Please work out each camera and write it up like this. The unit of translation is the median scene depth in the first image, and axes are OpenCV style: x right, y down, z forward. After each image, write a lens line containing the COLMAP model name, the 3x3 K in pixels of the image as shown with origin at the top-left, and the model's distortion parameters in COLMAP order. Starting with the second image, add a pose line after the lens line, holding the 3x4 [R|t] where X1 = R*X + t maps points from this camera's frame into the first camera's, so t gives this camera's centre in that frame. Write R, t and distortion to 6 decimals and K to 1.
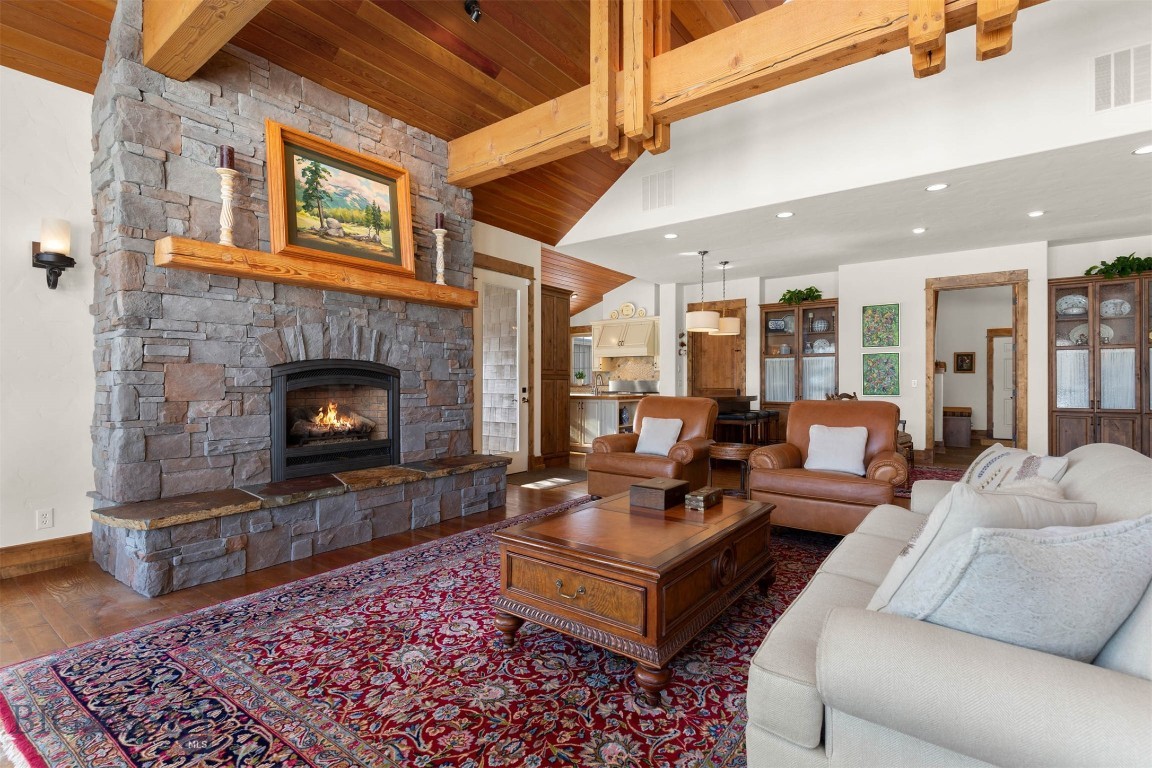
lens RADIAL K [[526.3, 0, 579.4], [0, 526.3, 379.8], [0, 0, 1]] dist [0.008722, -0.002856]
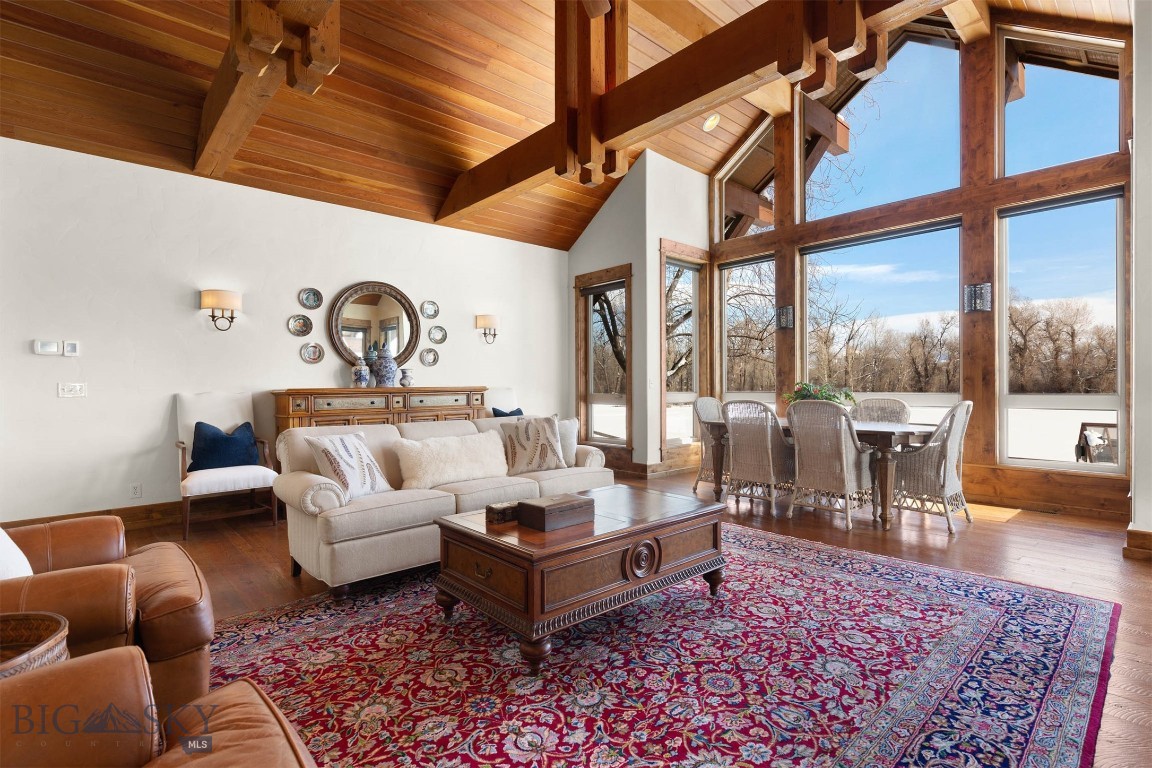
lens RADIAL K [[548.7, 0, 589.5], [0, 548.7, 385.7], [0, 0, 1]] dist [-0.002753, -0.000419]
pose [[-0.983012, 0.006494, 0.183425, -0.052719], [0.006290, 0.999979, -0.001690, 0.006251], [-0.183432, -0.000508, -0.983032, 1.454570]]
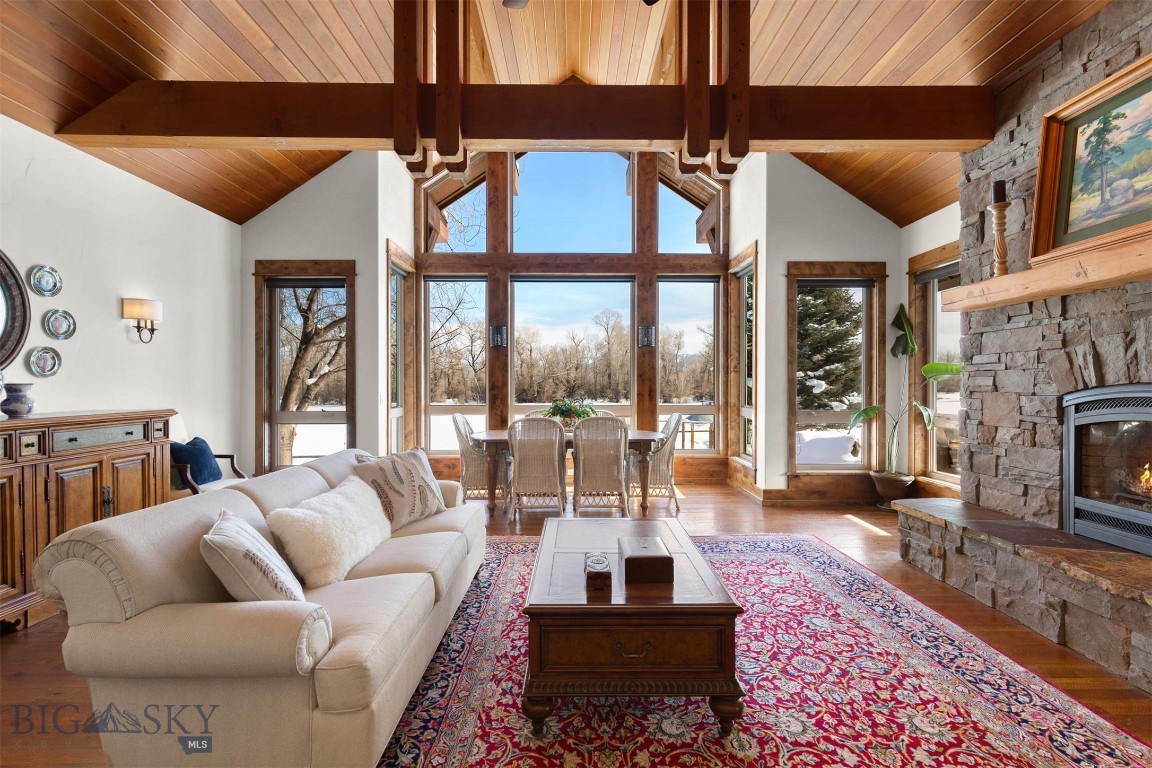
lens RADIAL K [[526.3, 0, 579.9], [0, 526.3, 383.4], [0, 0, 1]] dist [0.008722, -0.002856]
pose [[-0.794147, 0.000482, -0.607725, 0.565062], [0.002929, 0.999991, -0.003035, -0.043728], [0.607718, -0.004190, -0.794142, 1.229423]]
